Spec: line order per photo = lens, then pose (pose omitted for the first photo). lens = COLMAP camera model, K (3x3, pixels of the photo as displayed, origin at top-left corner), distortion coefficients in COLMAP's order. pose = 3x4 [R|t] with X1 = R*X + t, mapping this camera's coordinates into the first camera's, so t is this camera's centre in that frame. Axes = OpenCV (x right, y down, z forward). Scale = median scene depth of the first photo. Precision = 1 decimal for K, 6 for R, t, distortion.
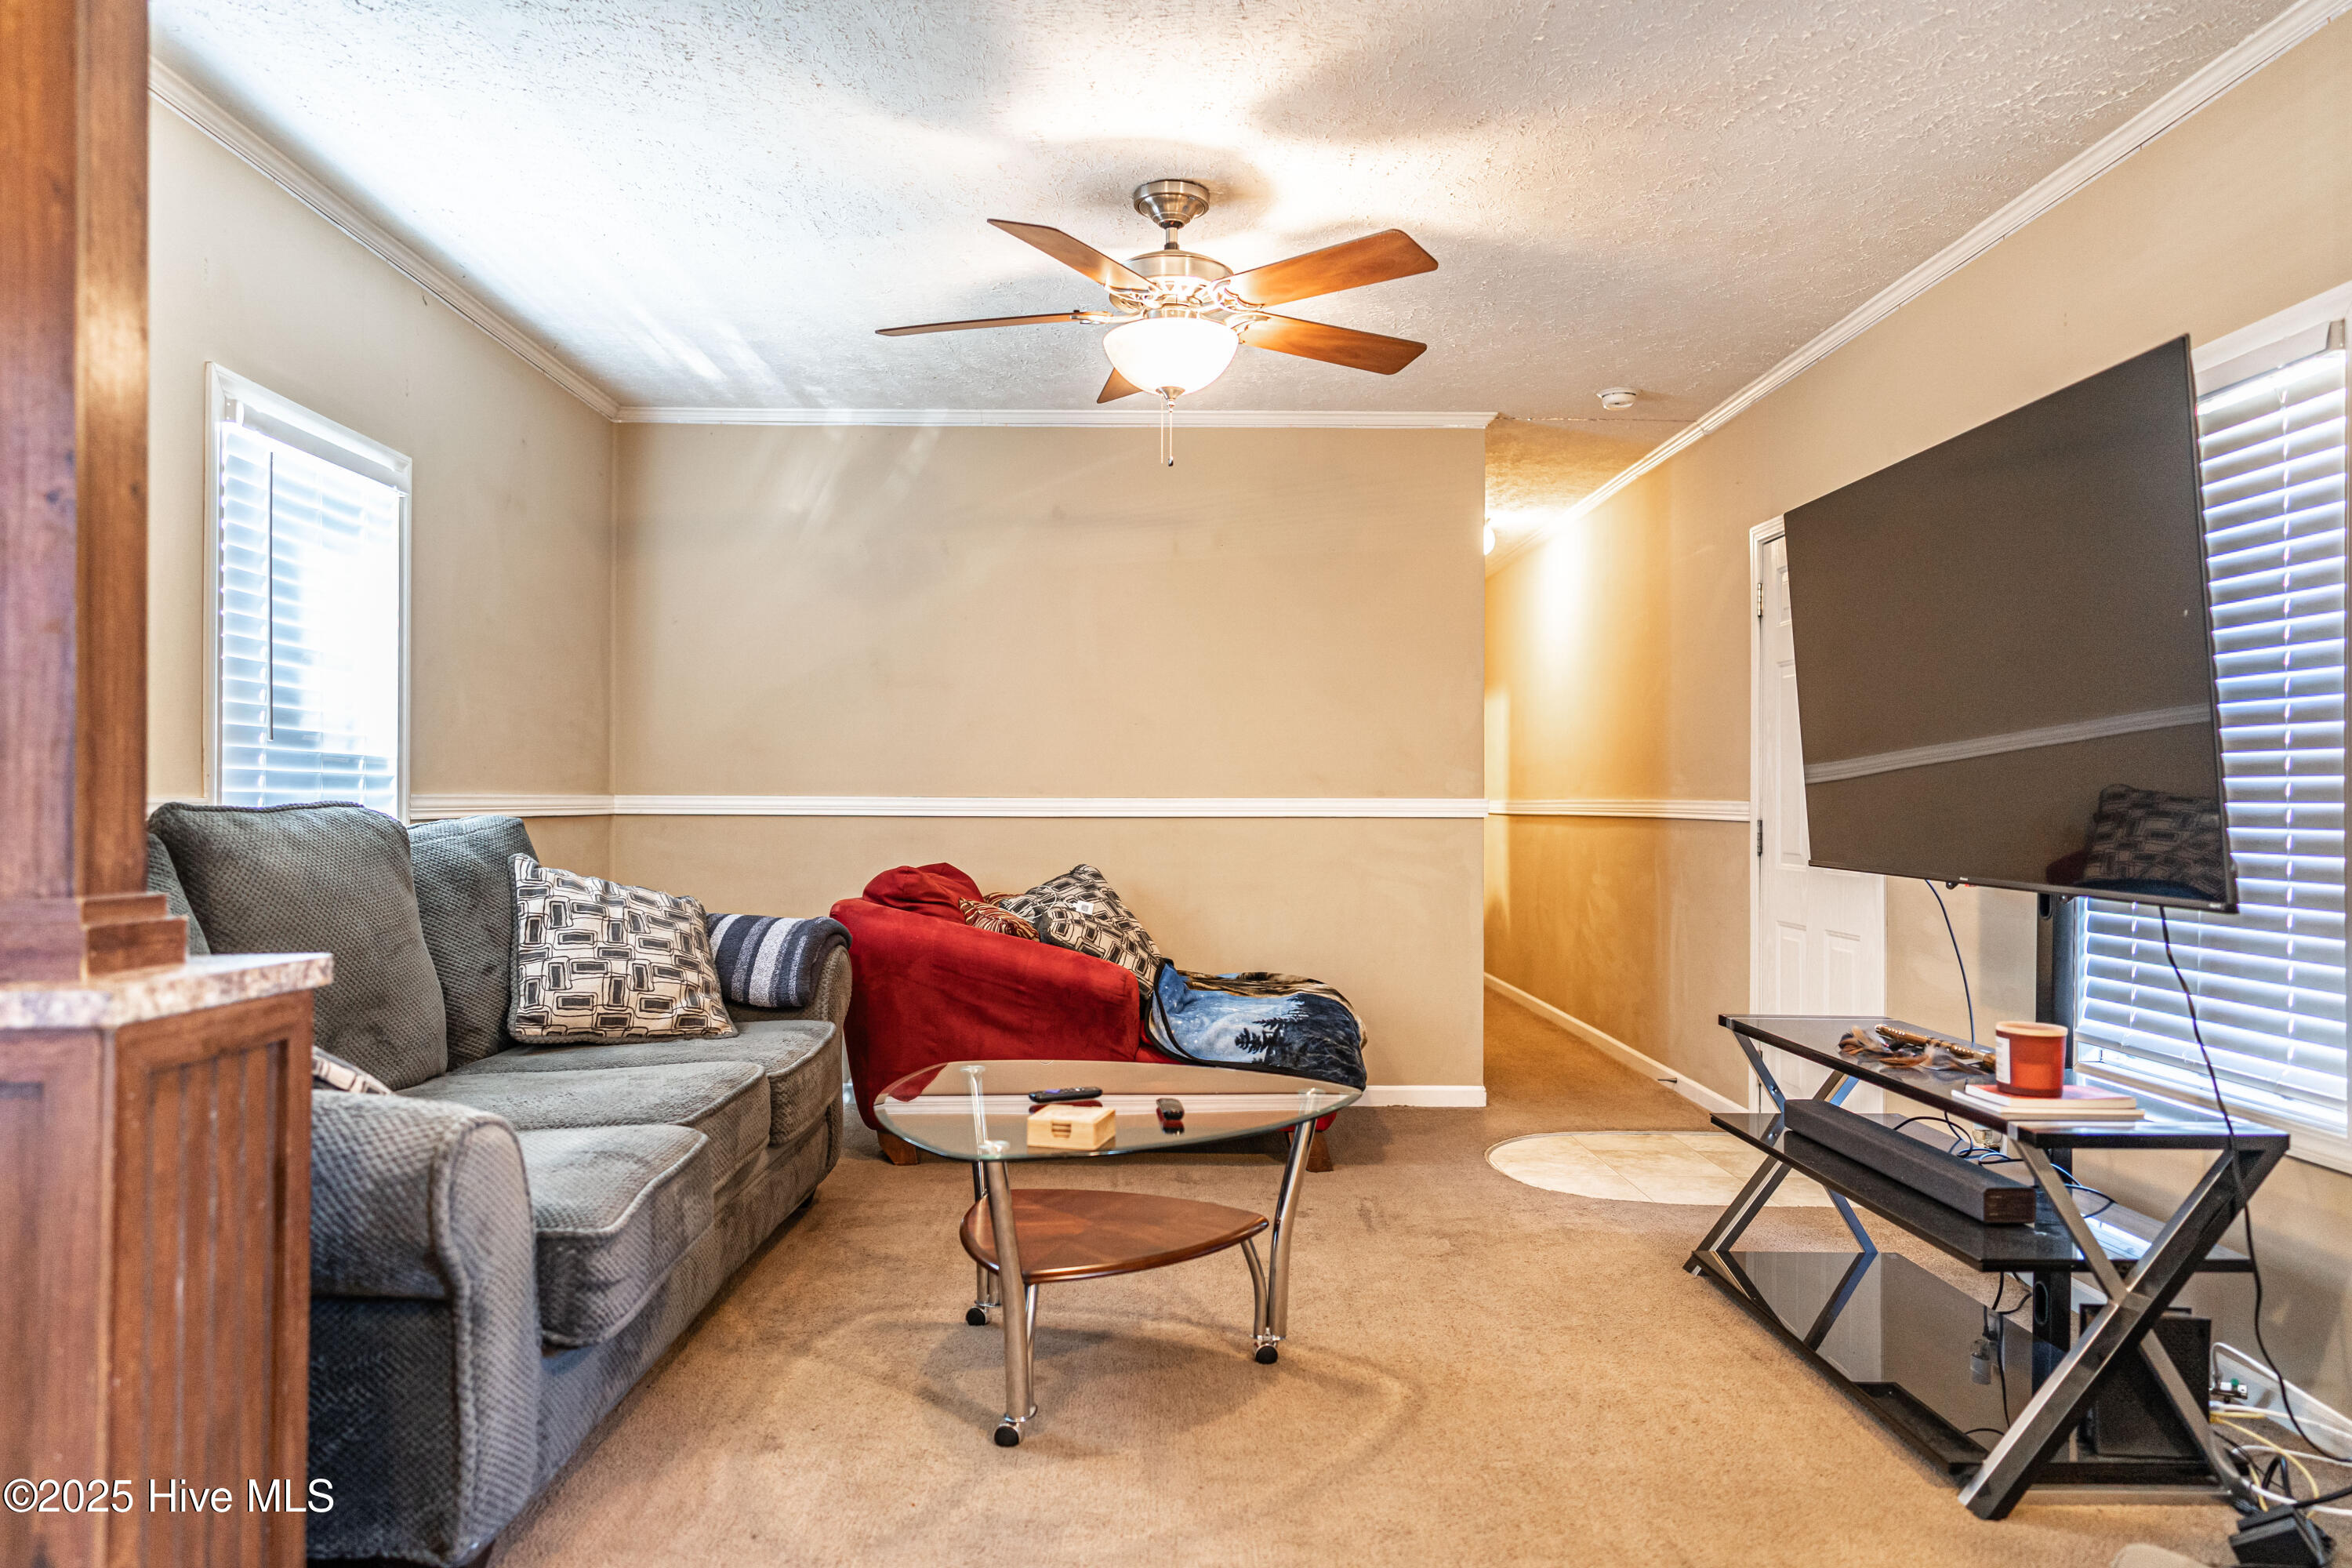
lens RADIAL K [[1600.7, 0, 1165.8], [0, 1600.7, 787.9], [0, 0, 1]] dist [0.002549, 0.004263]
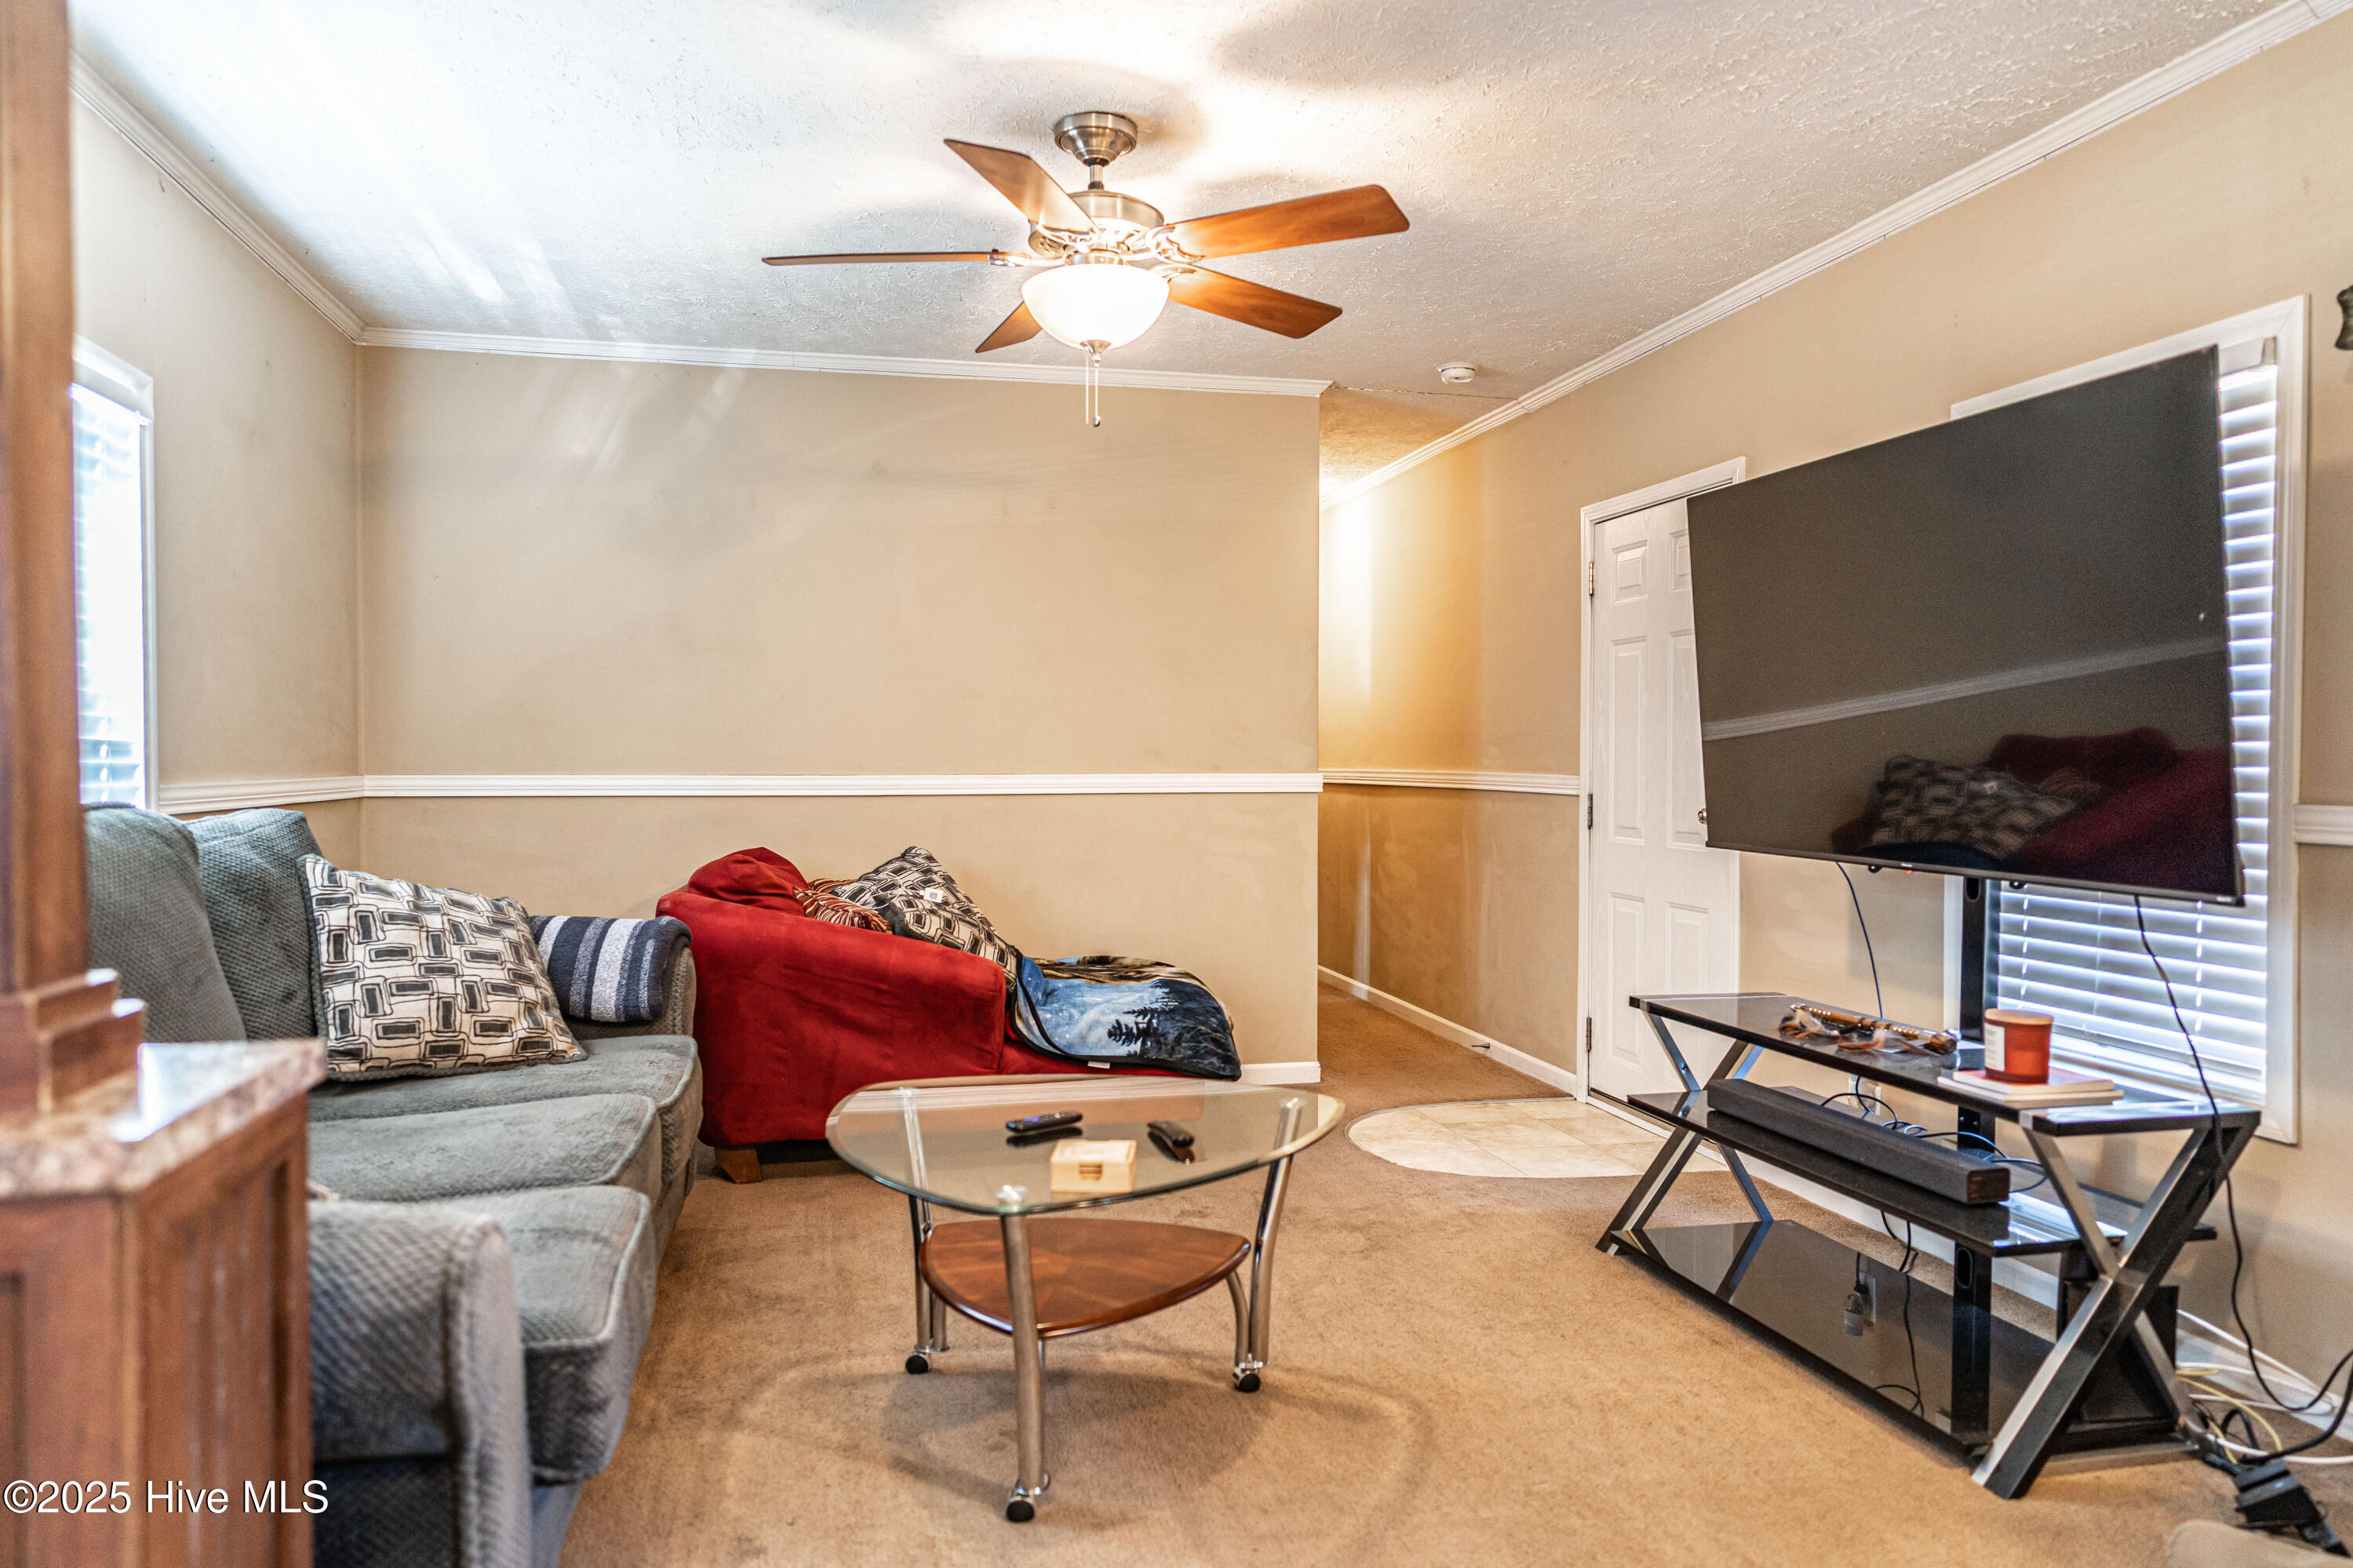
lens RADIAL K [[1585.8, 0, 1181.6], [0, 1585.8, 793.0], [0, 0, 1]] dist [-0.000021, 0.004754]
pose [[0.976544, -0.008815, 0.215137, -0.154823], [0.002040, 0.999496, 0.031692, -0.020071], [-0.215308, -0.030510, 0.976069, 0.096595]]
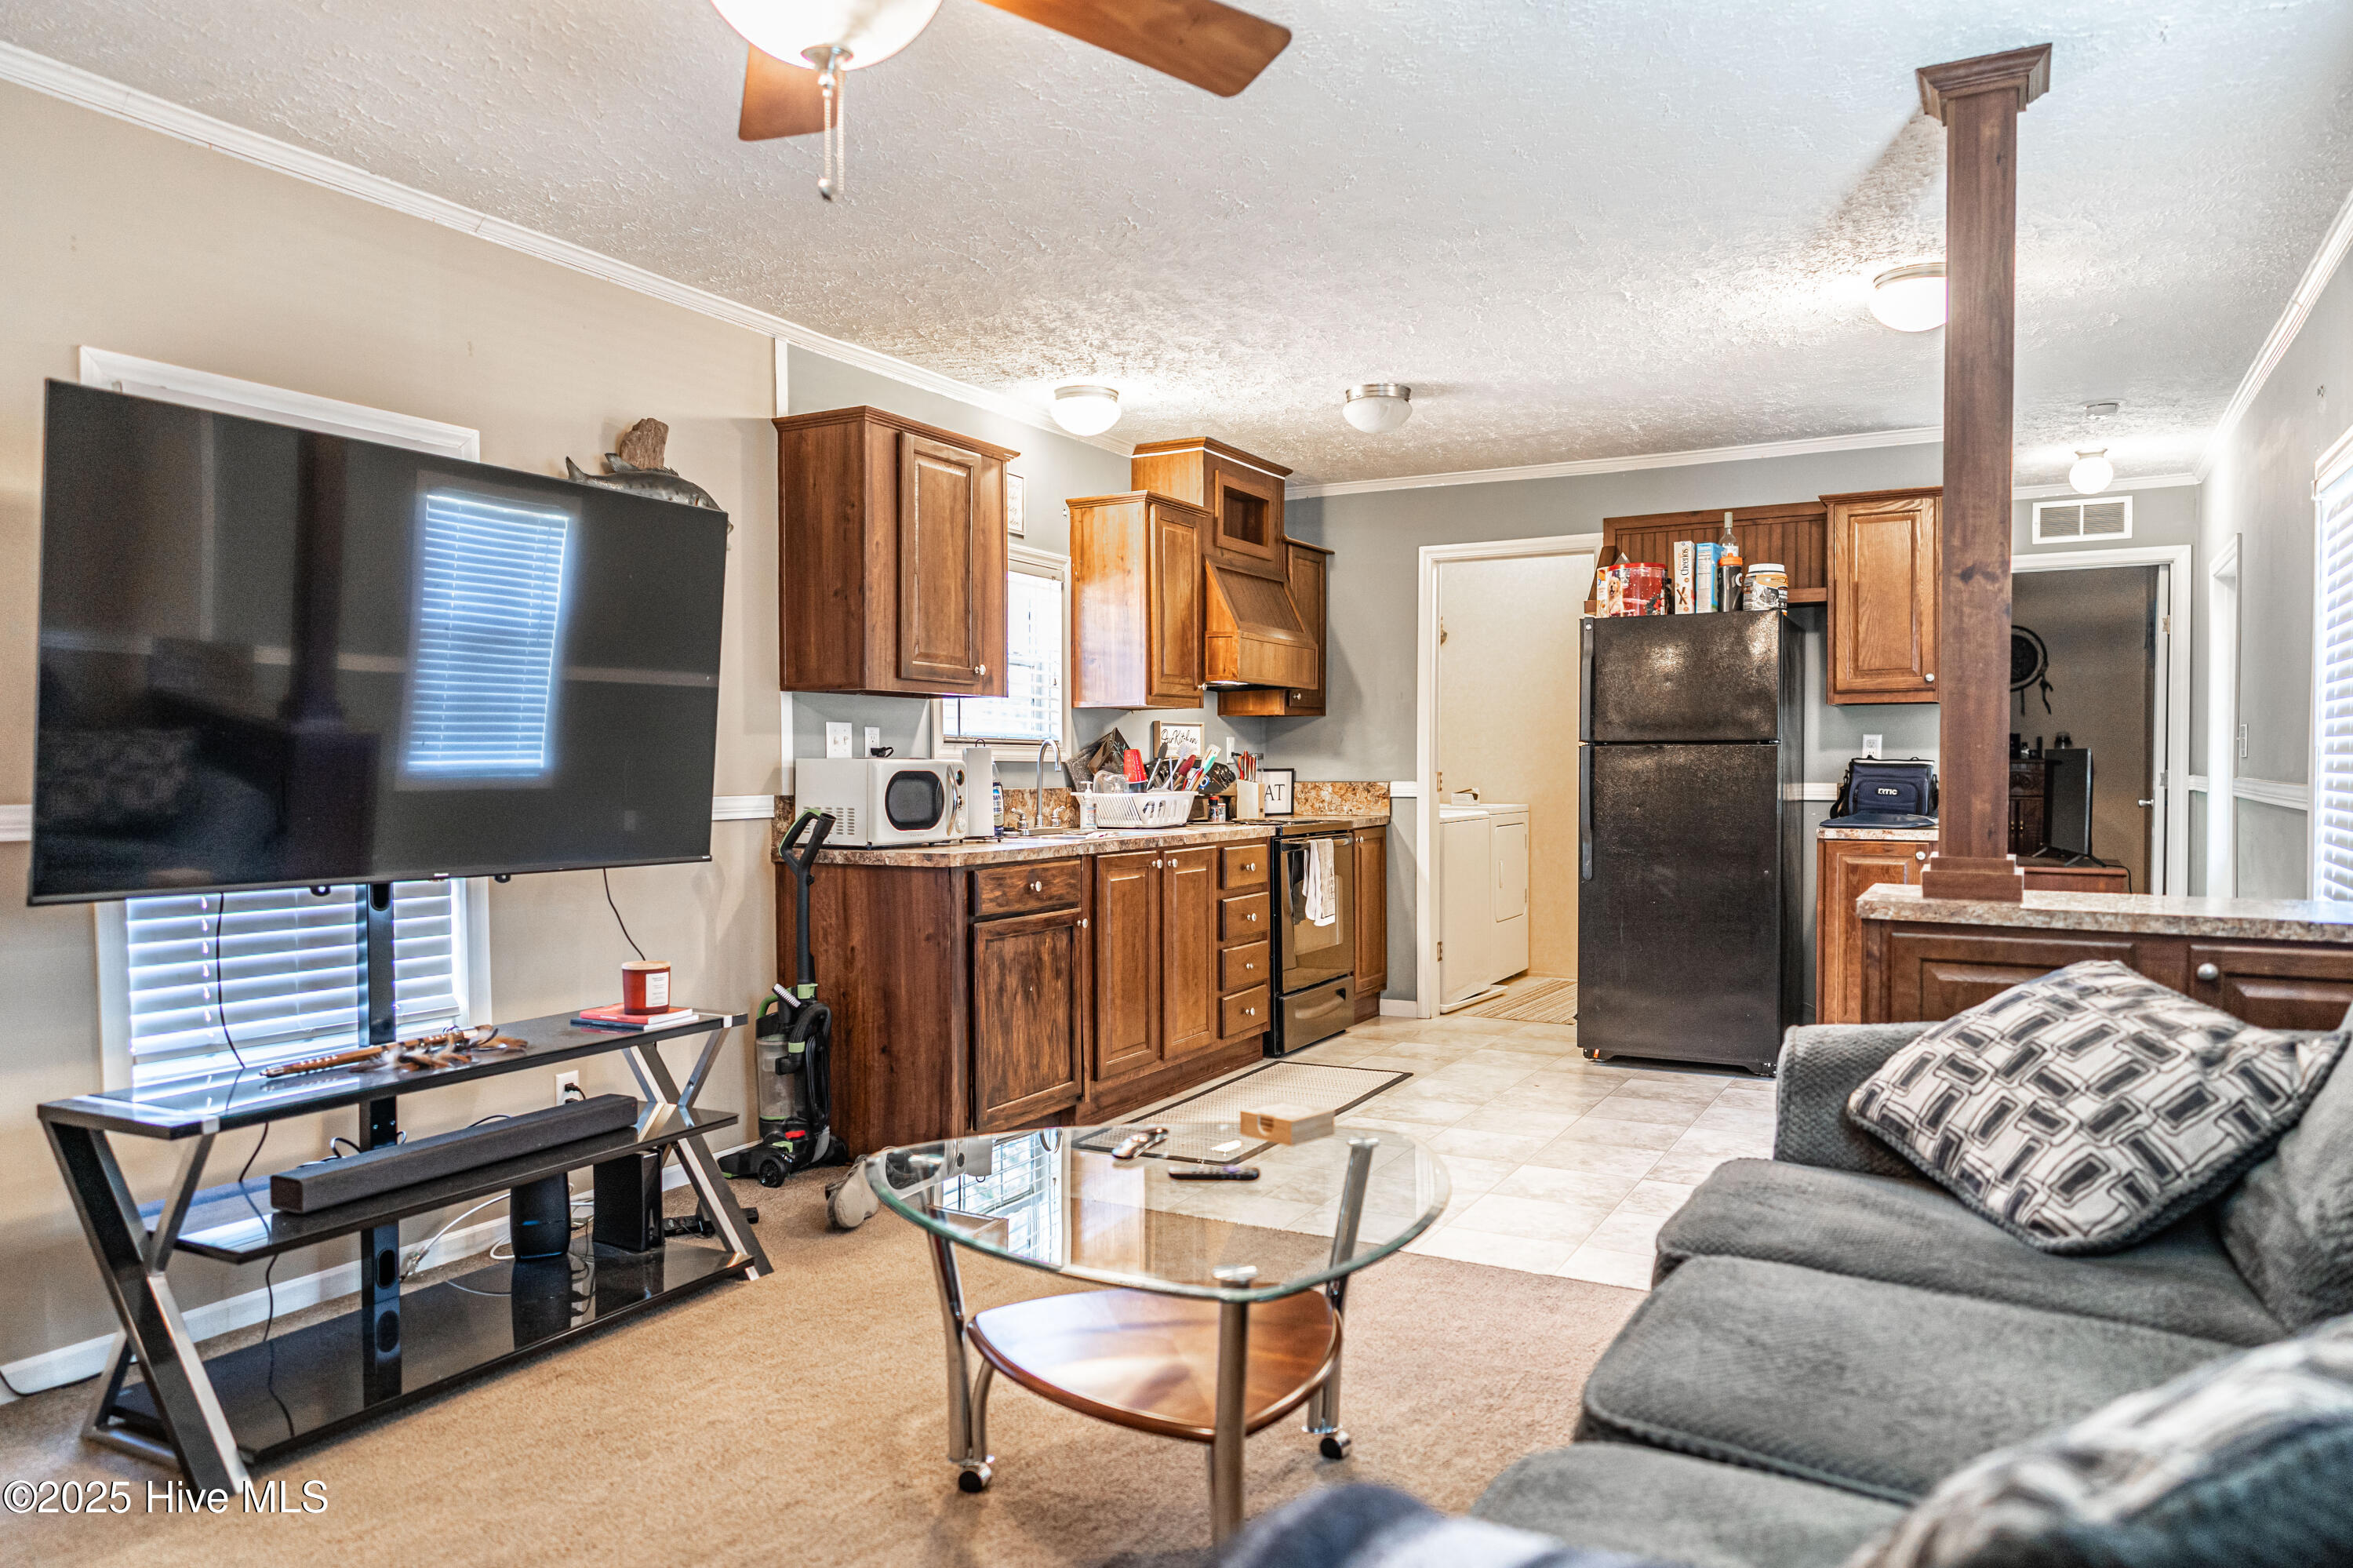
lens RADIAL K [[1562.3, 0, 1163.6], [0, 1562.3, 794.5], [0, 0, 1]] dist [0.002294, 0.000232]
pose [[-0.871594, -0.010702, 0.490112, -0.370881], [-0.003507, 0.999872, 0.015595, -0.012055], [-0.490216, 0.011874, -0.871520, 1.478446]]
